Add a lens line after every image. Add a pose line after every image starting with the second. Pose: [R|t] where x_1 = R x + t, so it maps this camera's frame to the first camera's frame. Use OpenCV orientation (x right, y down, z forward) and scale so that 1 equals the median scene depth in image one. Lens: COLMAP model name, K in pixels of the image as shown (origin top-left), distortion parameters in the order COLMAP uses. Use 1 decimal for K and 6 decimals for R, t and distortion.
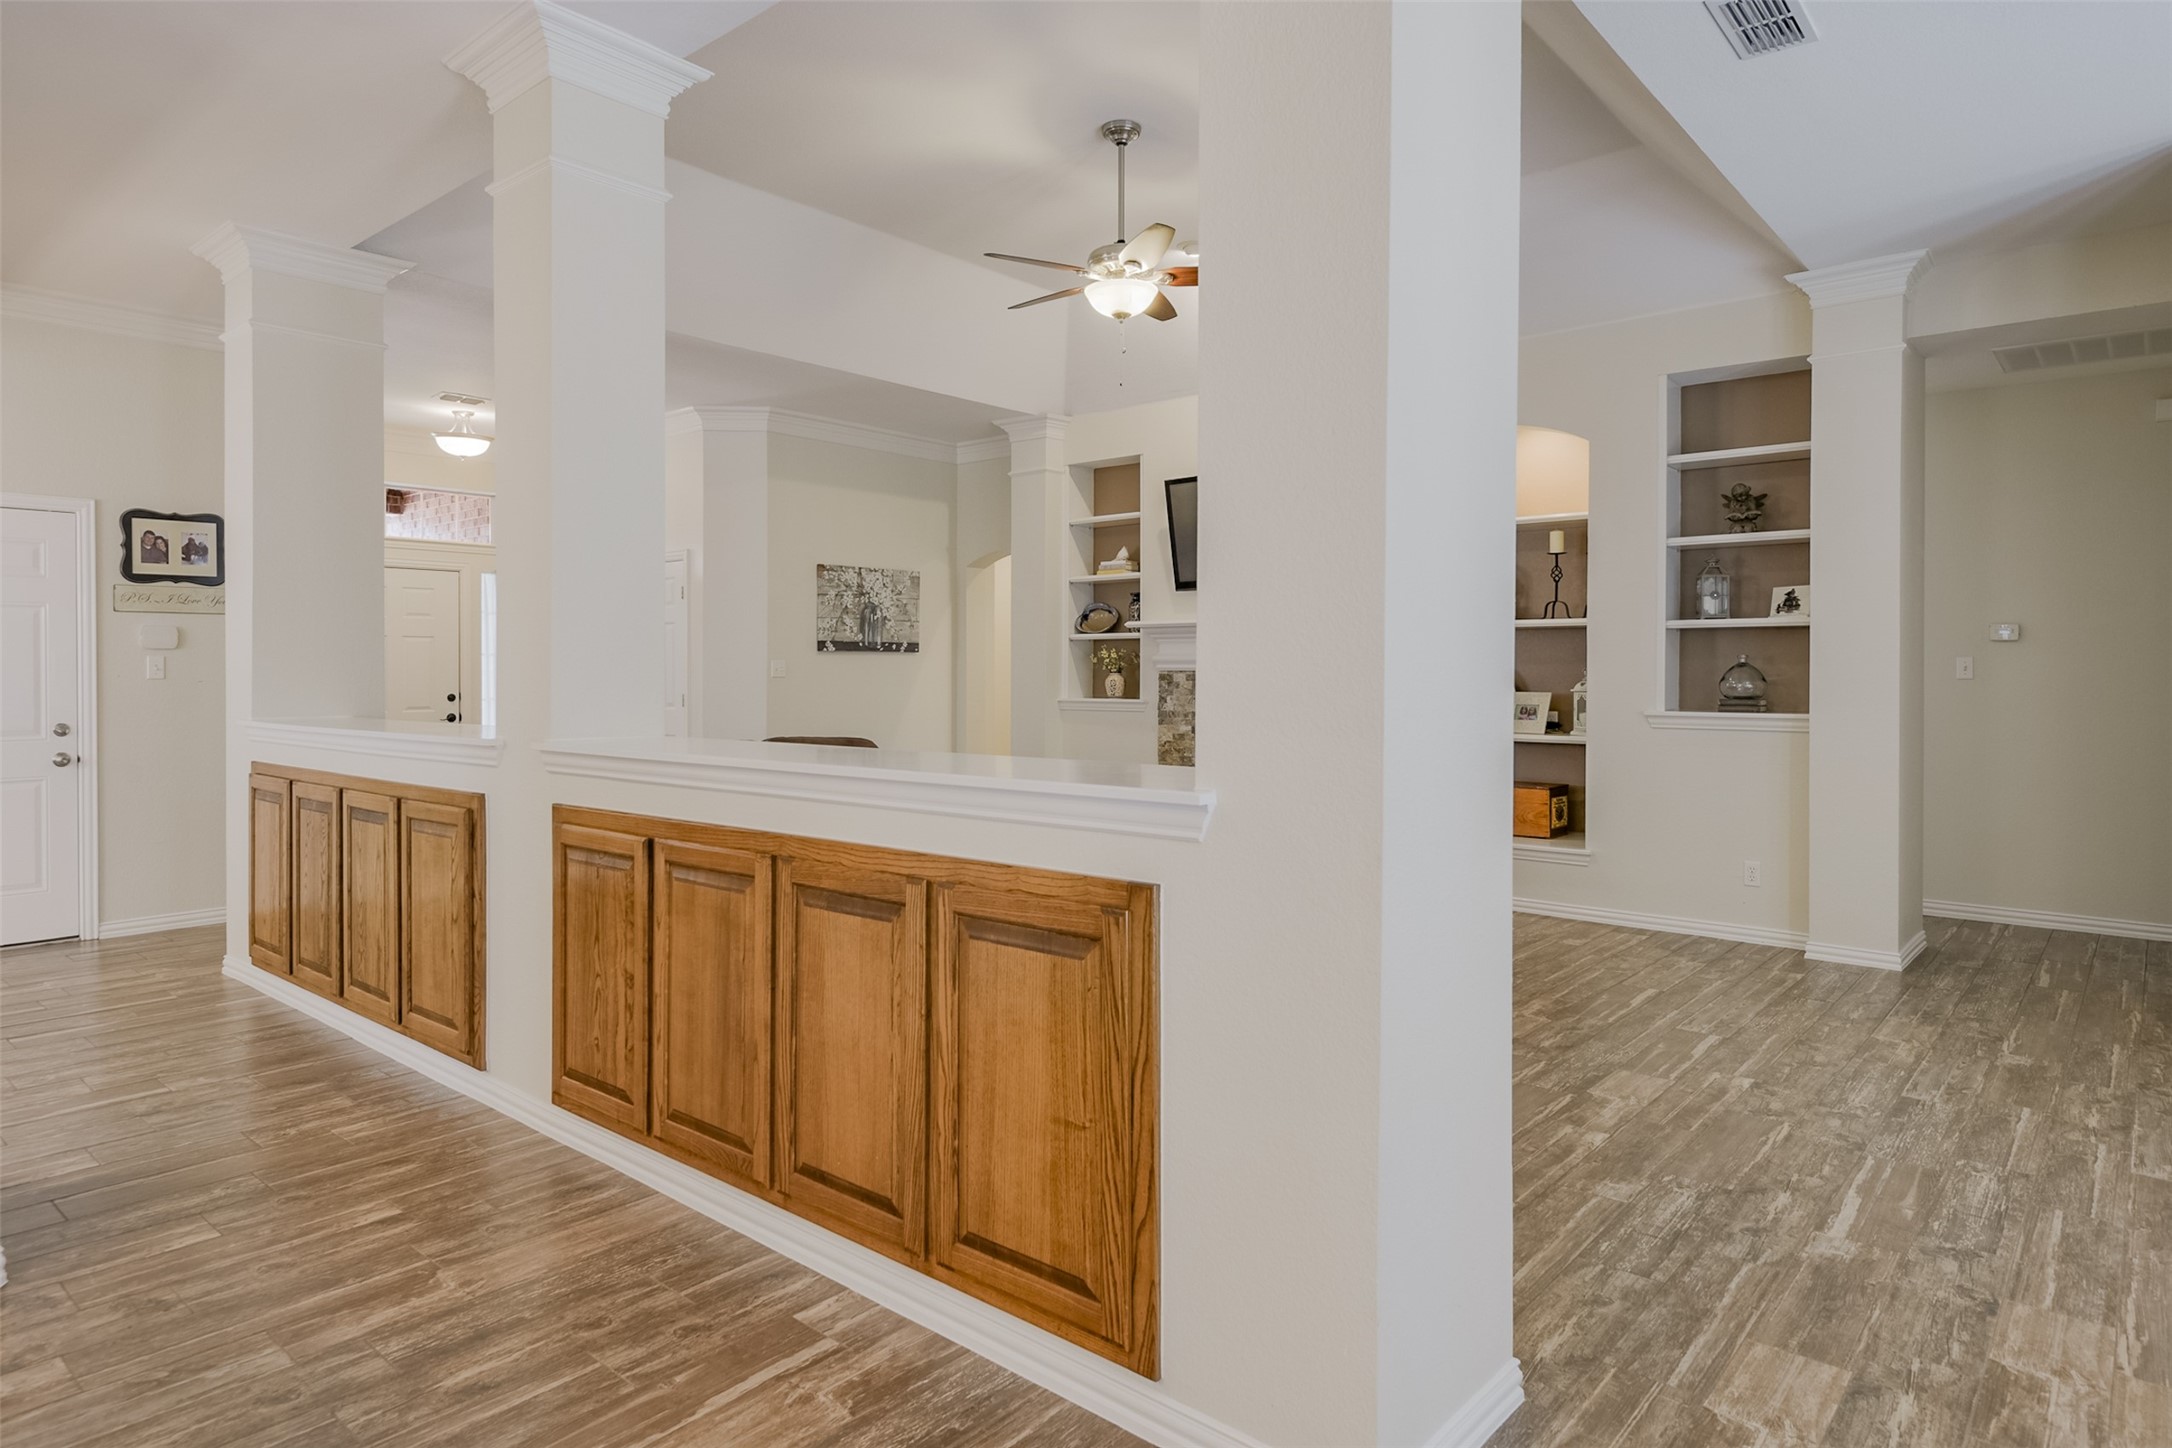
lens RADIAL K [[1244.7, 0, 1079.8], [0, 1244.7, 669.1], [0, 0, 1]] dist [0.023765, -0.019967]
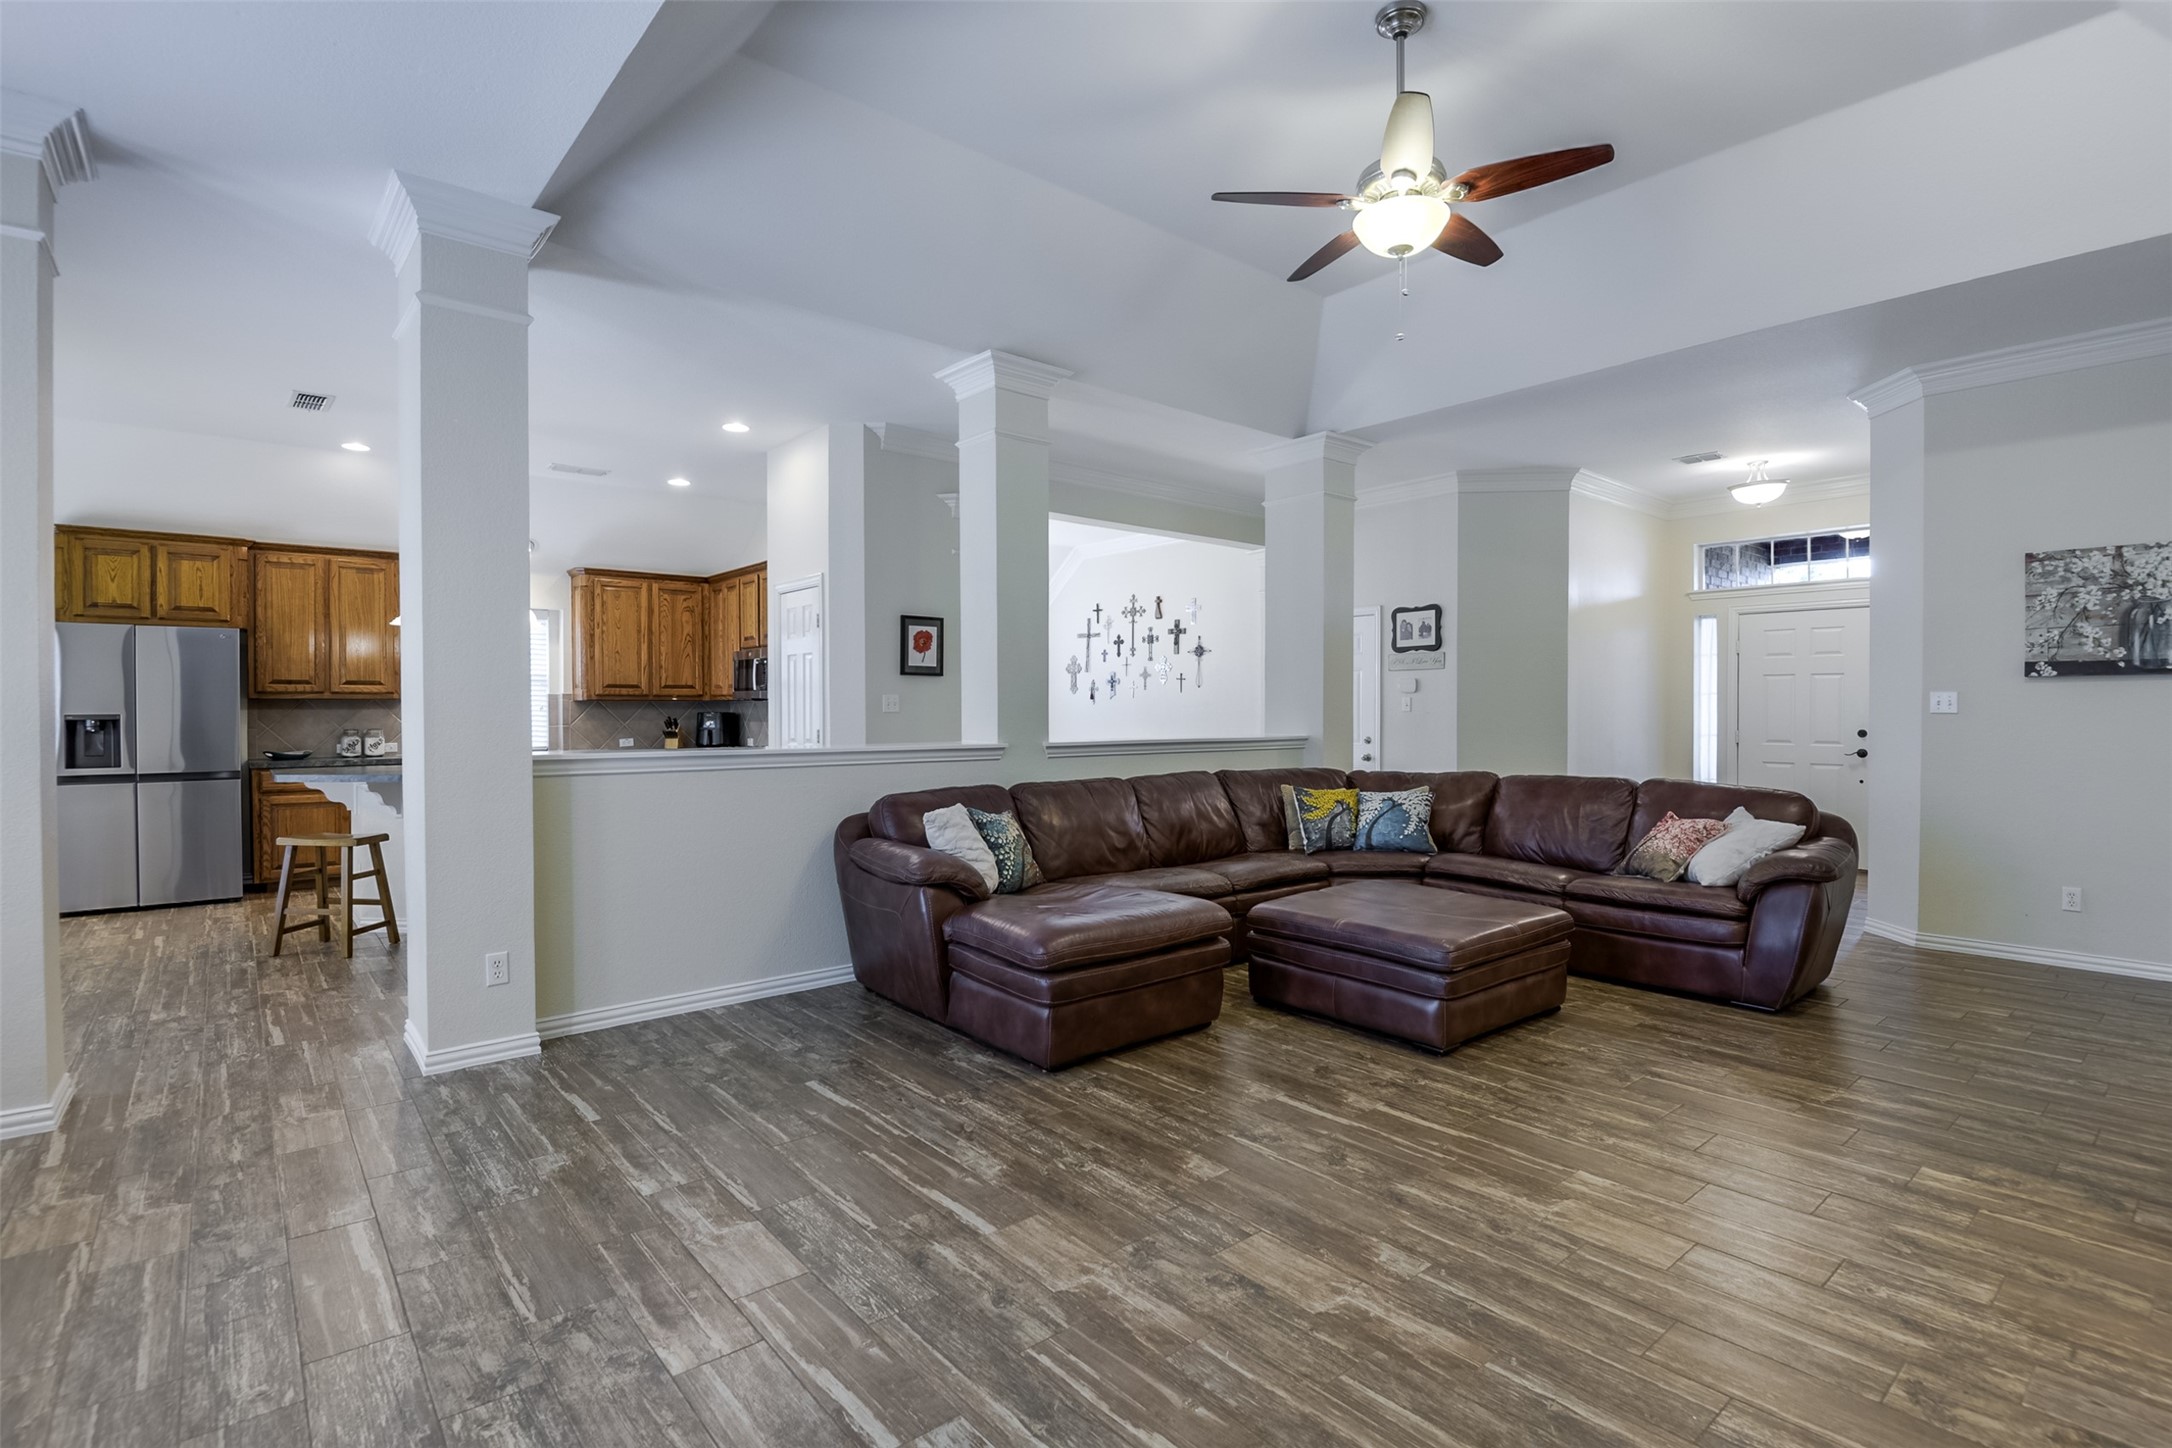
lens RADIAL K [[1022.2, 0, 1093.0], [0, 1022.2, 709.3], [0, 0, 1]] dist [0.002926, -0.013640]
pose [[-0.150906, -0.000375, -0.988548, 0.625533], [0.001556, 0.999999, -0.000617, 0.004961], [0.988547, -0.001631, -0.150905, 0.802654]]
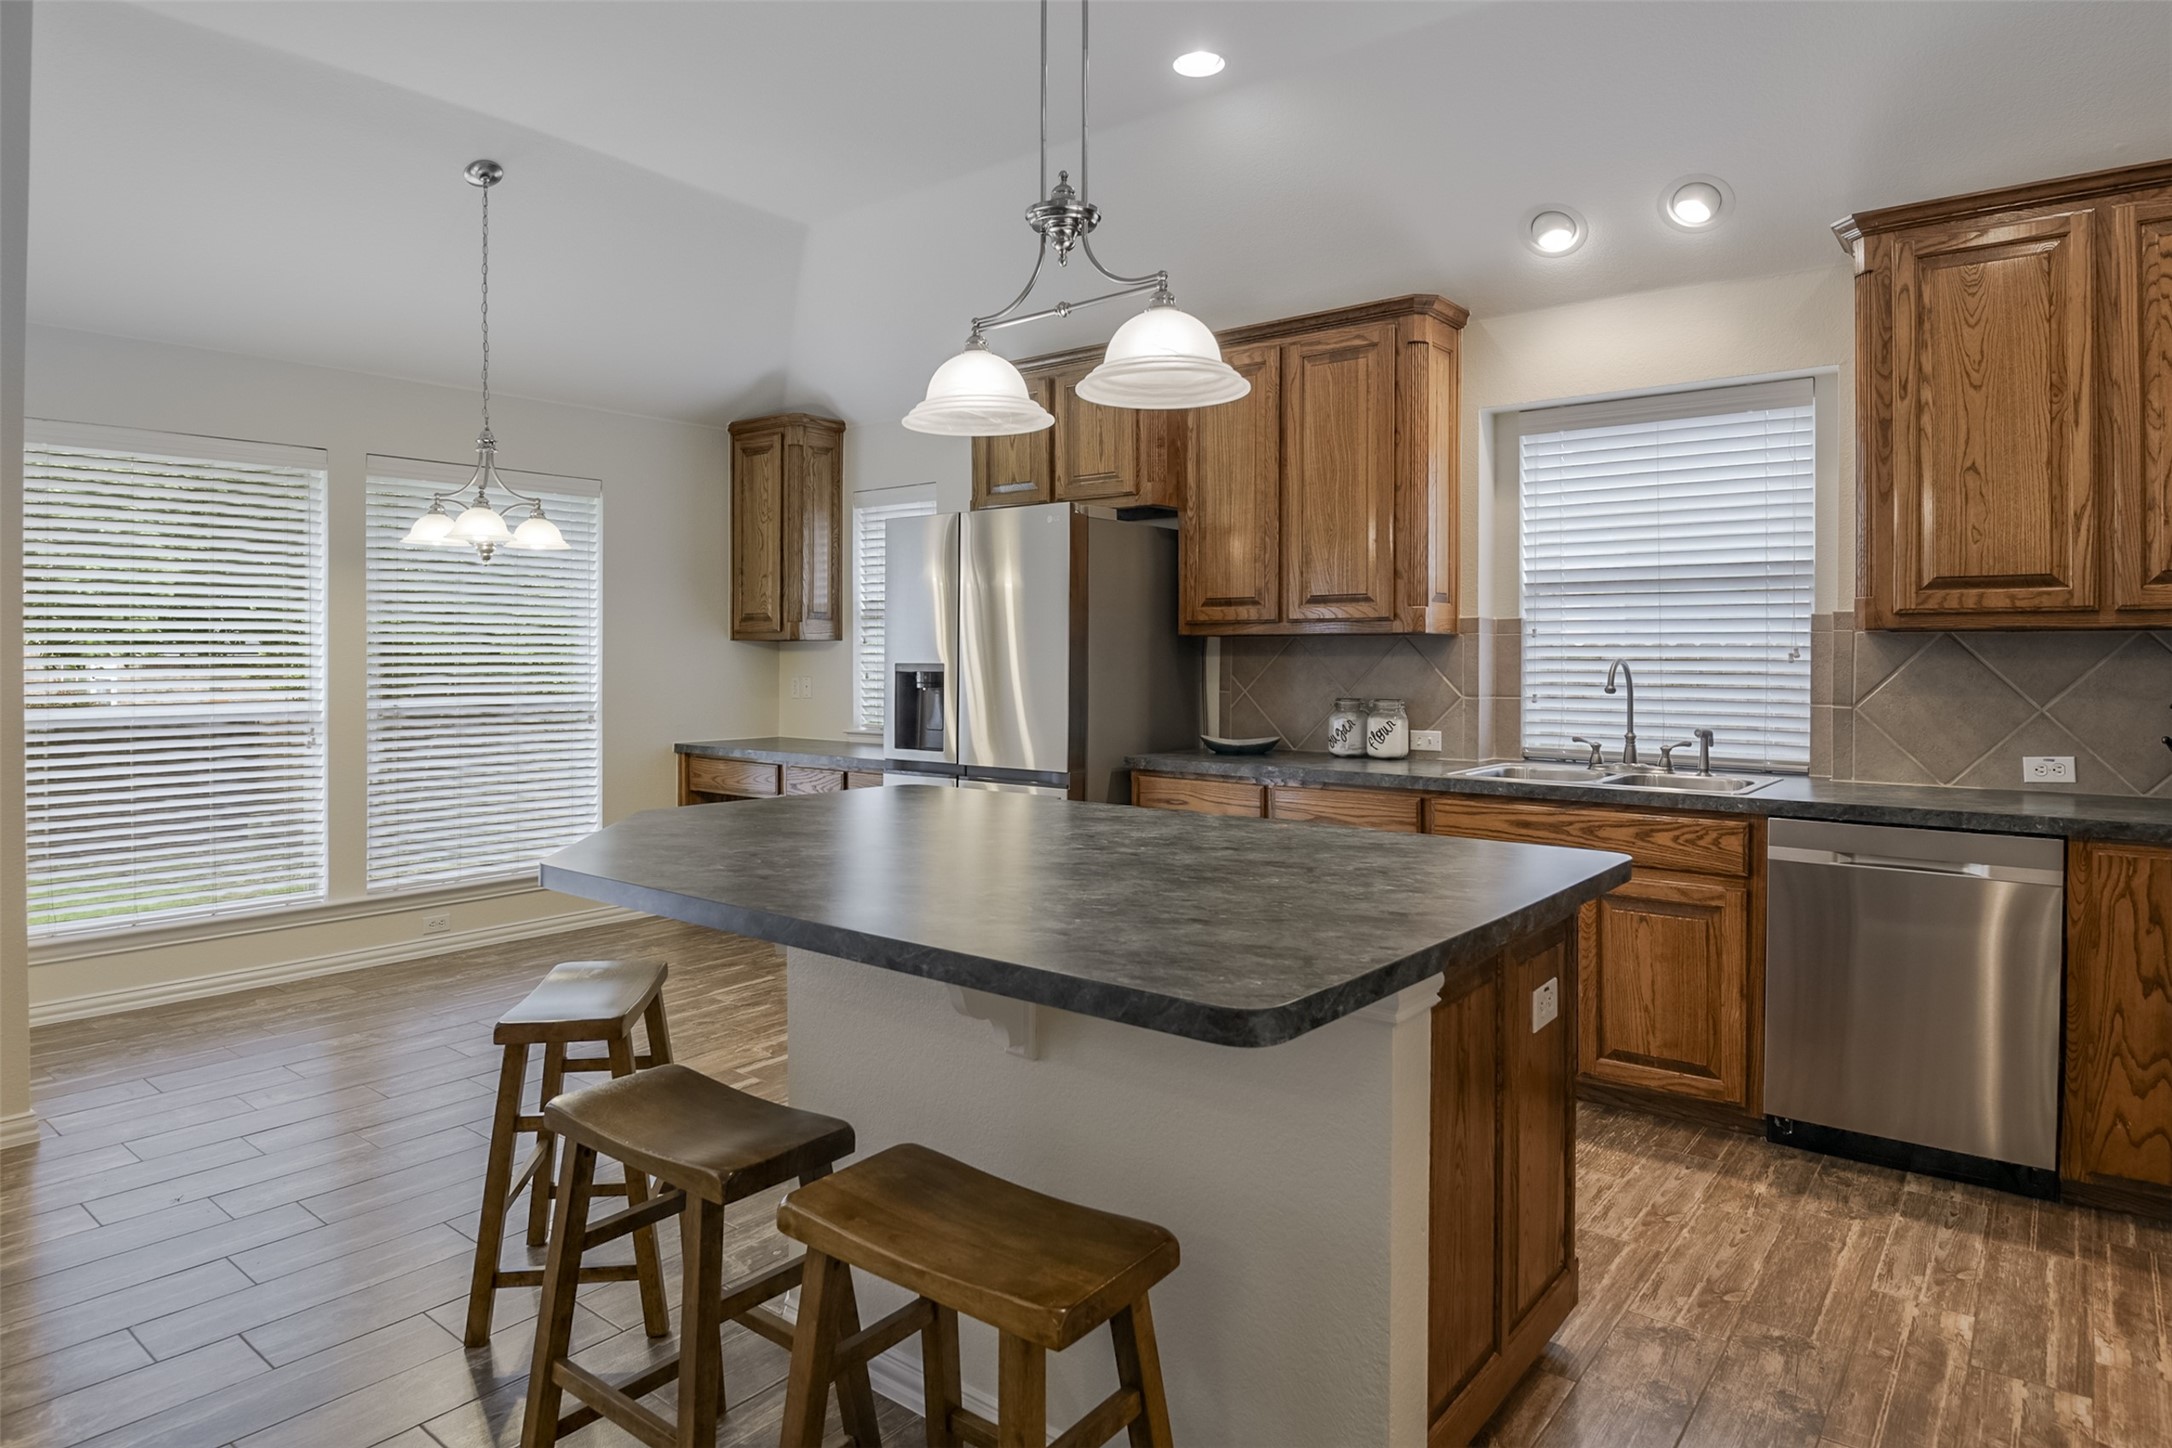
lens RADIAL K [[1211.7, 0, 1069.2], [0, 1211.7, 660.0], [0, 0, 1]] dist [-0.015846, -0.016778]
pose [[-0.999168, -0.001202, -0.040776, -0.266213], [-0.001437, 0.999982, 0.005750, 0.001399], [0.040768, 0.005804, -0.999152, 0.422685]]
